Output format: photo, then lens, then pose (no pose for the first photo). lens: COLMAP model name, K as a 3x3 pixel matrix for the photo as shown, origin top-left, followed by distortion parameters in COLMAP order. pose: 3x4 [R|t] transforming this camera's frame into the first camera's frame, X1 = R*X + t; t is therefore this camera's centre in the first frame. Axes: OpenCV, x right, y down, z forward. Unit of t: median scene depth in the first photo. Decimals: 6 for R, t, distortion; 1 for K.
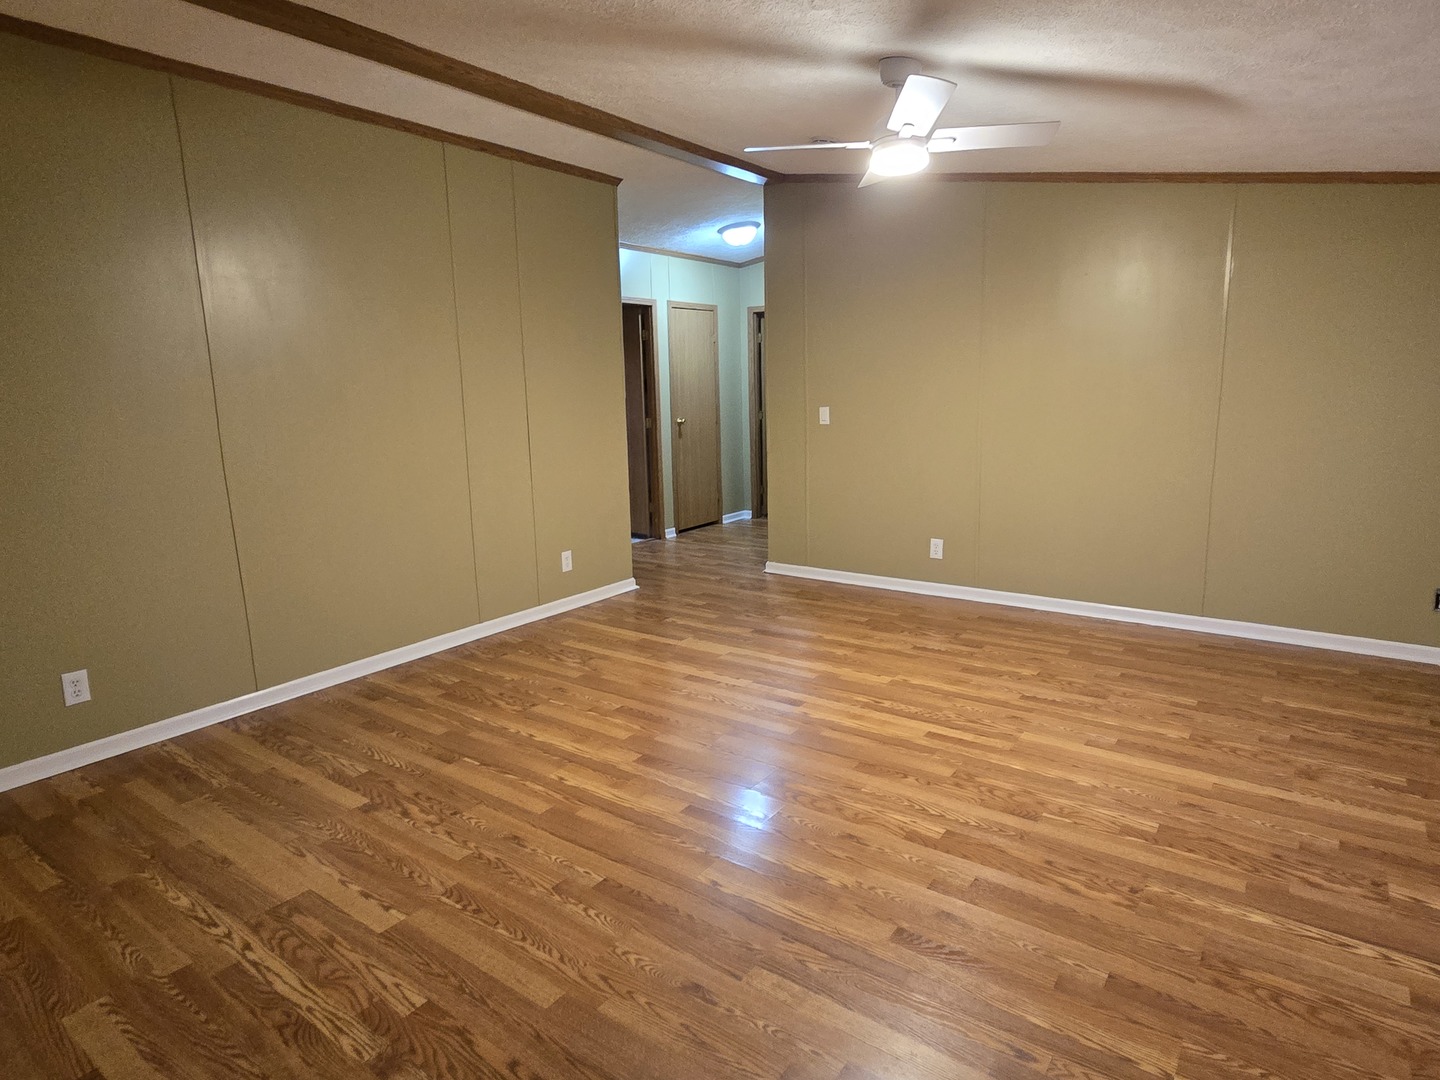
lens RADIAL K [[830.6, 0, 720.0], [0, 830.6, 540.0], [0, 0, 1]] dist [-0.000716, 0.000084]
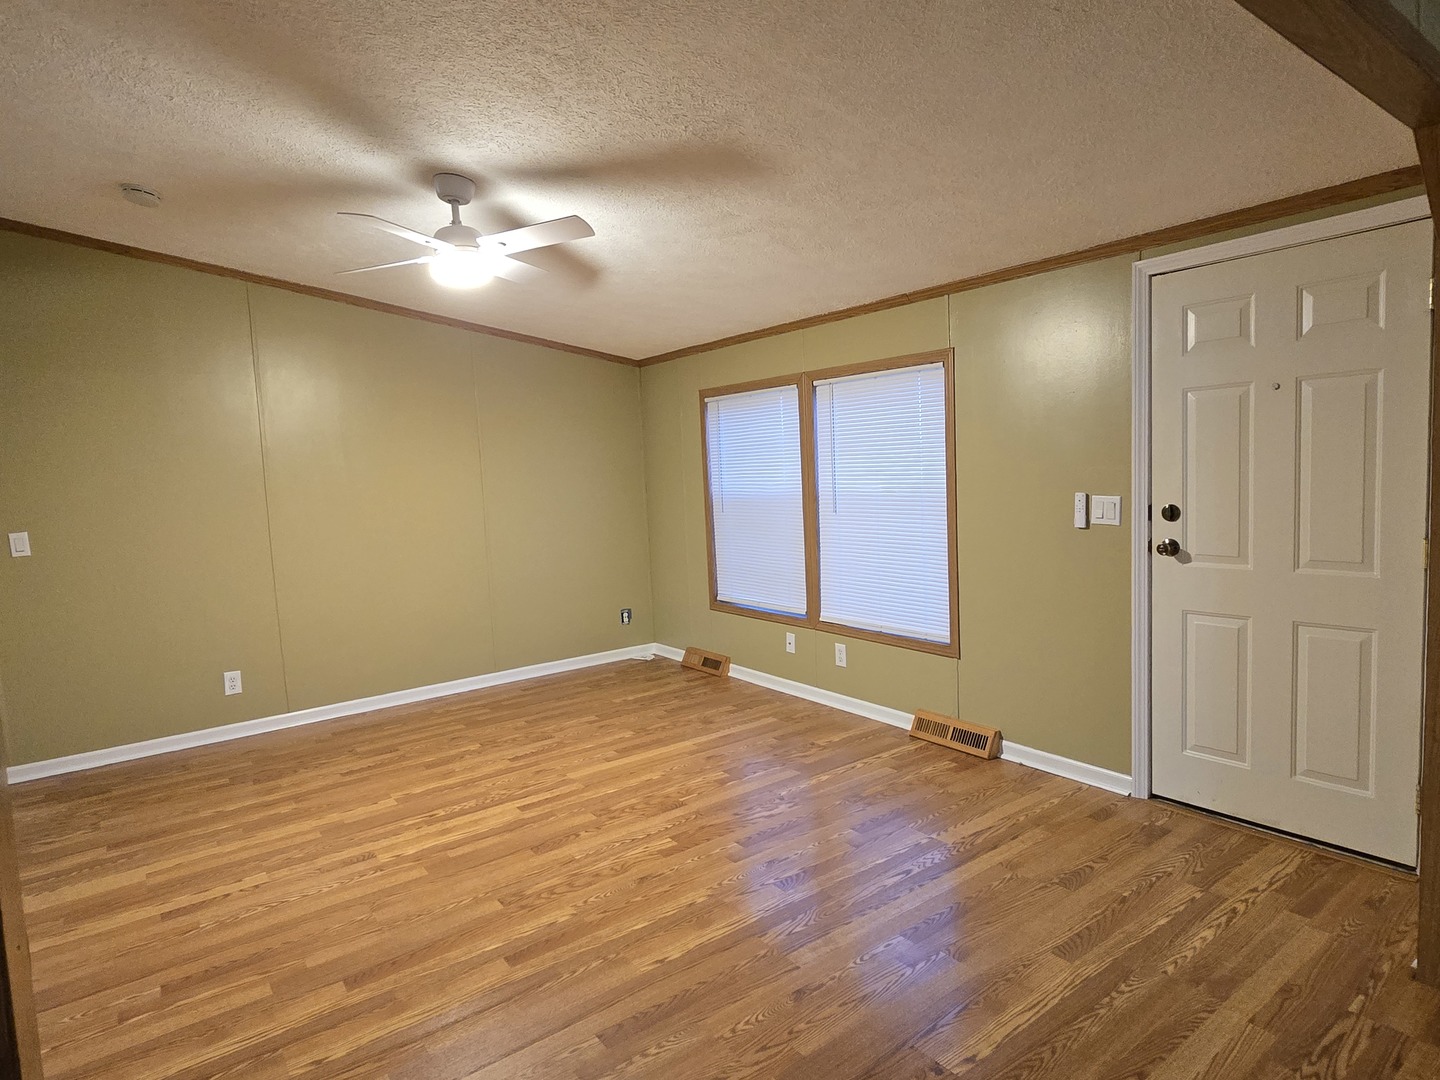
lens RADIAL K [[830.6, 0, 720.0], [0, 830.6, 540.0], [0, 0, 1]] dist [-0.000716, 0.000084]
pose [[0.293791, -0.074852, 0.952935, -0.592251], [0.219935, 0.975475, 0.008816, -0.045365], [-0.930223, 0.206994, 0.303048, 0.353353]]
